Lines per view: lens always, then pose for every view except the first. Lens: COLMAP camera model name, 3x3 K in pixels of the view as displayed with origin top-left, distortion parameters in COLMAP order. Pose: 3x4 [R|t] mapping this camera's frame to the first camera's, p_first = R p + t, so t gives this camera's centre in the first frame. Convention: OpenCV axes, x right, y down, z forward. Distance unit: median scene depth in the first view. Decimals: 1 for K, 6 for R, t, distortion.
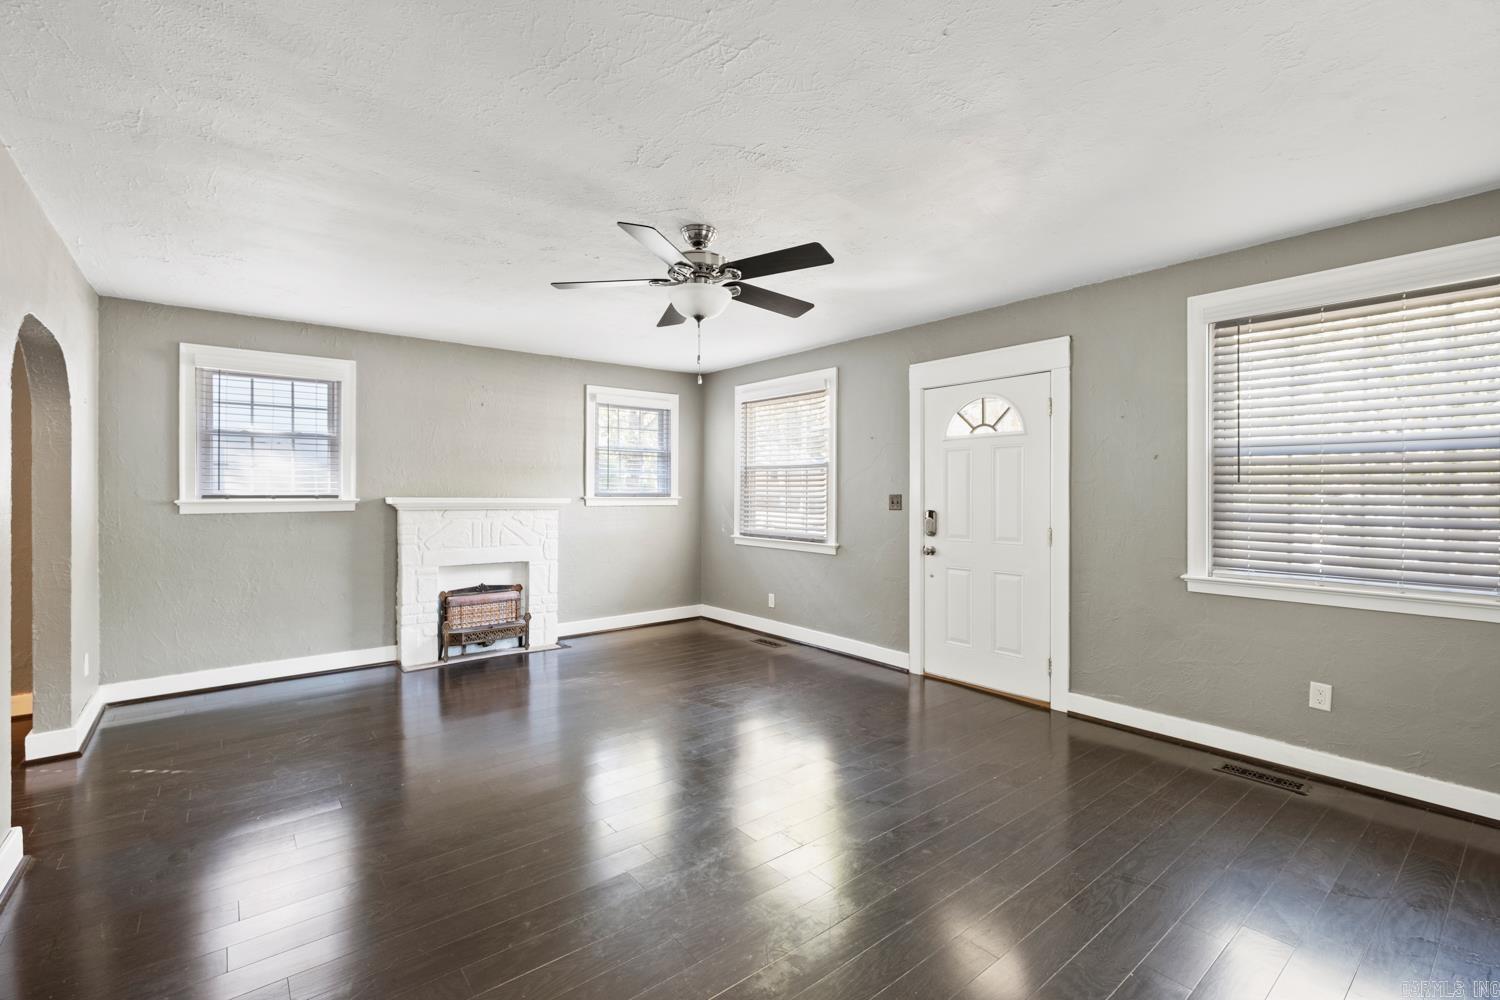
lens RADIAL K [[661.5, 0, 748.4], [0, 661.5, 496.4], [0, 0, 1]] dist [-0.001520, 0.000497]
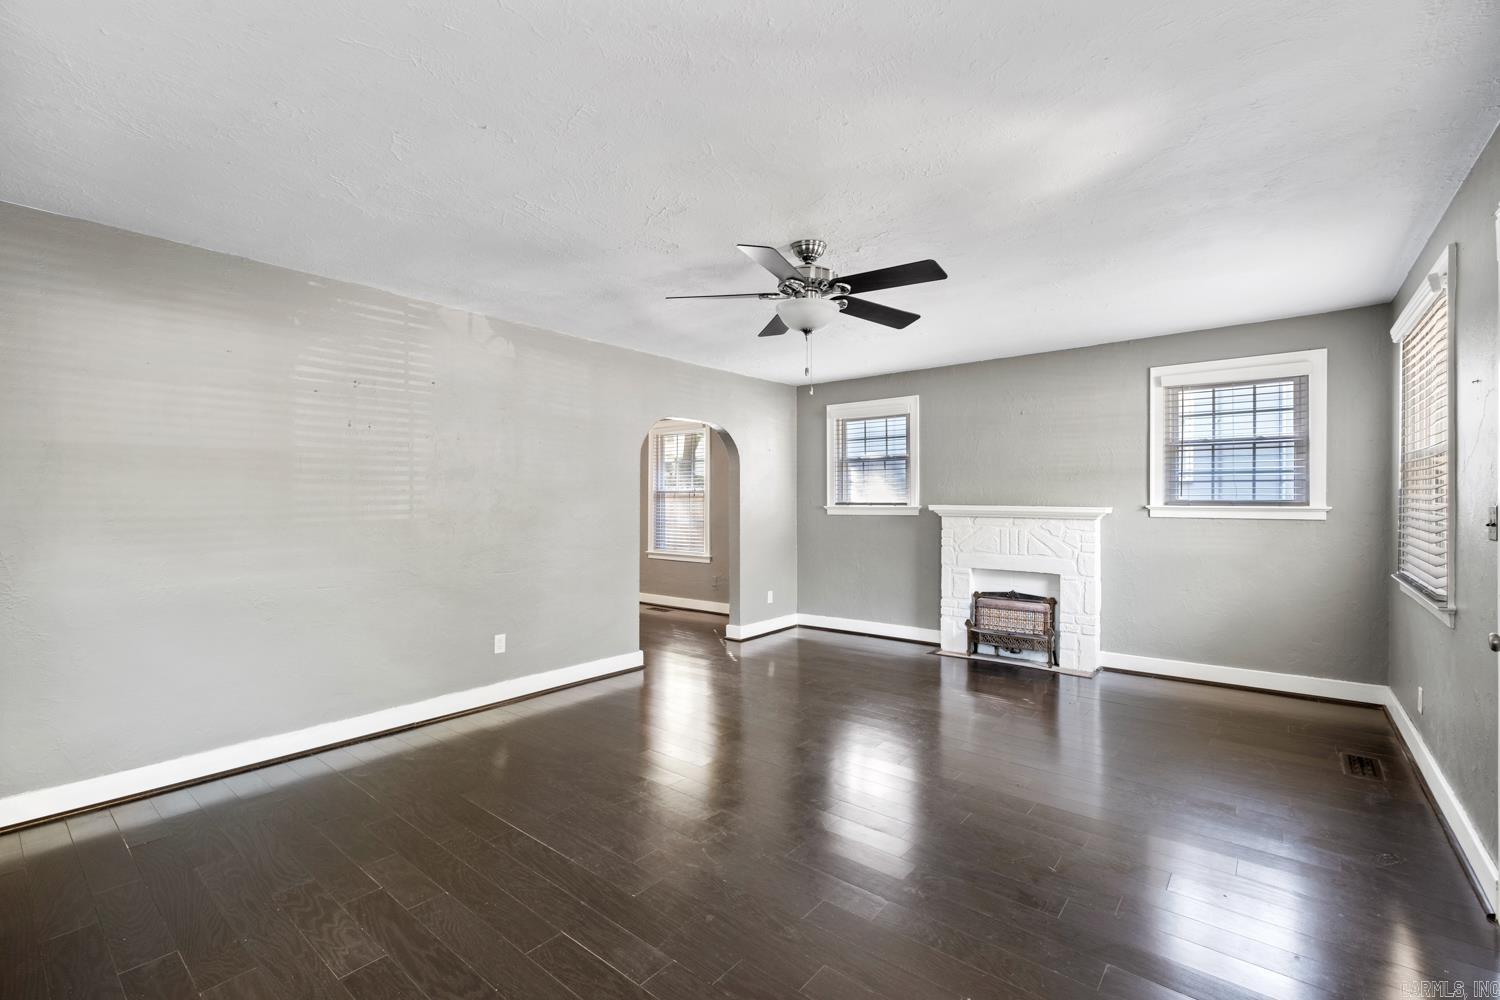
lens RADIAL K [[661.5, 0, 745.4], [0, 661.5, 502.2], [0, 0, 1]] dist [-0.001520, 0.000497]
pose [[0.196903, 0.002134, -0.980421, 0.522131], [-0.003660, 0.999992, 0.001441, -0.003474], [0.980416, 0.003305, 0.196909, 0.405800]]
